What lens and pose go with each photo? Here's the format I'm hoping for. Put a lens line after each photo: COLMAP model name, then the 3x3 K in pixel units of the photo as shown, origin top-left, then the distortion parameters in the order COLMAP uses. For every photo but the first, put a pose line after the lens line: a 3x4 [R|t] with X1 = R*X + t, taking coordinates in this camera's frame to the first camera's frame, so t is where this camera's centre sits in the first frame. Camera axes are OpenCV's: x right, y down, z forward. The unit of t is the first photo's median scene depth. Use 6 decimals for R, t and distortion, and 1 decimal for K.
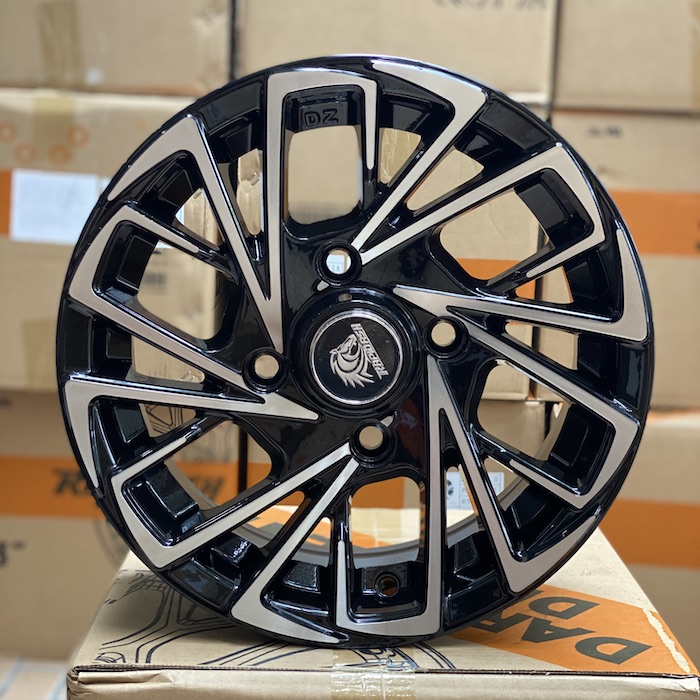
lens RADIAL K [[1484.1, 0, 350.0], [0, 1484.1, 350.0], [0, 0, 1]] dist [0.054991, 0.711935]
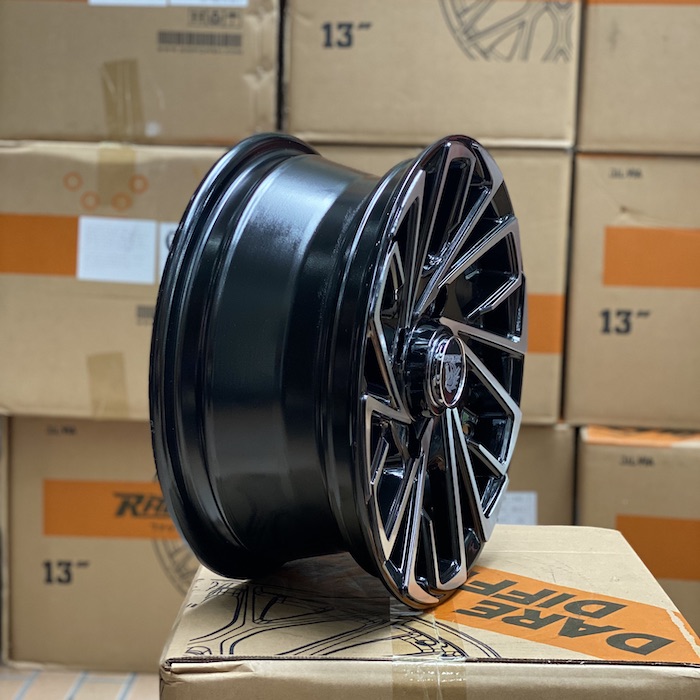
lens RADIAL K [[1460.2, 0, 350.0], [0, 1460.2, 350.0], [0, 0, 1]] dist [0.165319, 0.126152]
pose [[0.999804, -0.009115, -0.017555, -0.021843], [0.008766, 0.999764, -0.019856, -0.000946], [0.017732, 0.019699, 0.999649, -0.128834]]
